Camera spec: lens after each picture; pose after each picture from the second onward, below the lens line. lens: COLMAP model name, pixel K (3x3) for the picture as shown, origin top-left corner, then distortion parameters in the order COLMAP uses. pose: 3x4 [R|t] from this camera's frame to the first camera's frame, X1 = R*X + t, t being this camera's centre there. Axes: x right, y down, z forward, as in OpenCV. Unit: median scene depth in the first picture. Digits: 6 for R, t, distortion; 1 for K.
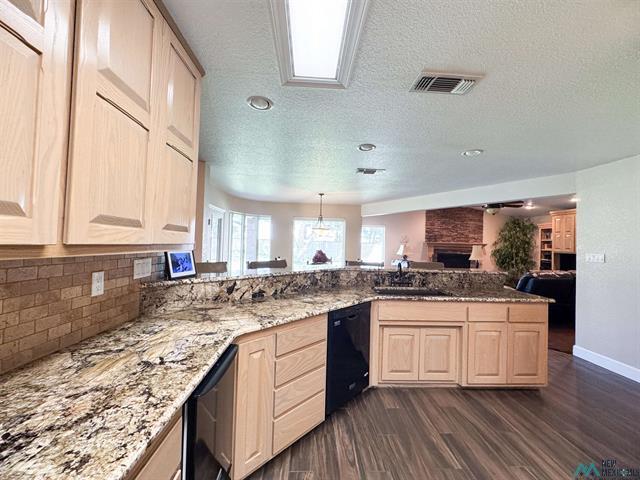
lens RADIAL K [[253.7, 0, 320.0], [0, 253.7, 240.4], [0, 0, 1]] dist [-0.003442, -0.000674]
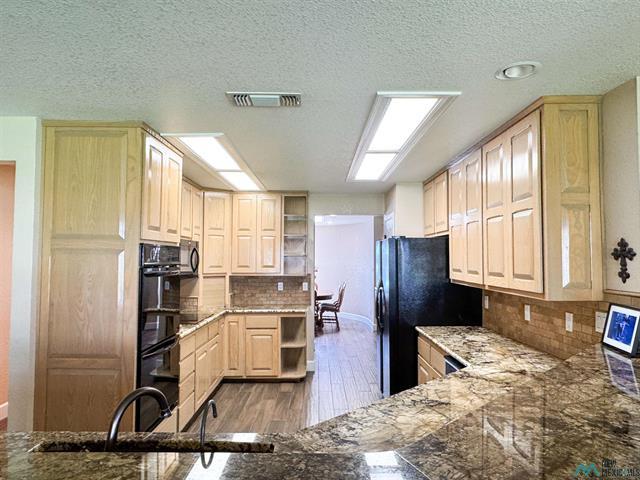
lens RADIAL K [[430.0, 0, 320.8], [0, 430.0, 239.7], [0, 0, 1]] dist [-0.000080, -0.000360]
pose [[-0.998608, -0.034387, 0.039987, 0.302237], [-0.036740, 0.997541, -0.059690, -0.067898], [-0.037836, -0.061076, -0.997416, 3.197468]]
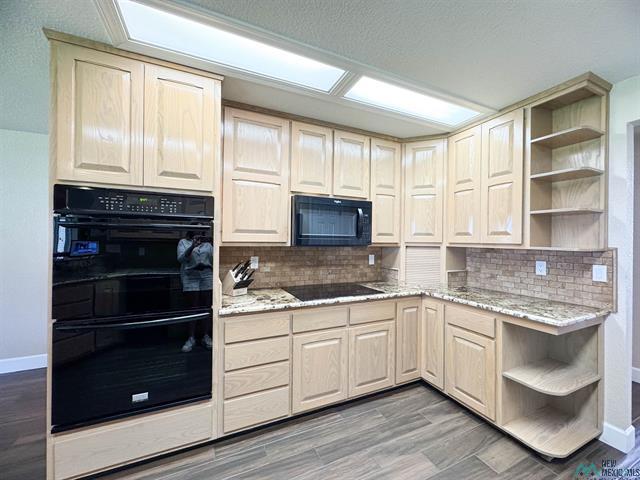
lens RADIAL K [[253.7, 0, 318.2], [0, 253.7, 239.8], [0, 0, 1]] dist [-0.003442, -0.000674]
pose [[-0.374144, -0.034013, 0.926747, 0.129424], [-0.039418, 0.999007, 0.020751, -0.025647], [-0.926532, -0.028767, -0.375114, 1.853853]]
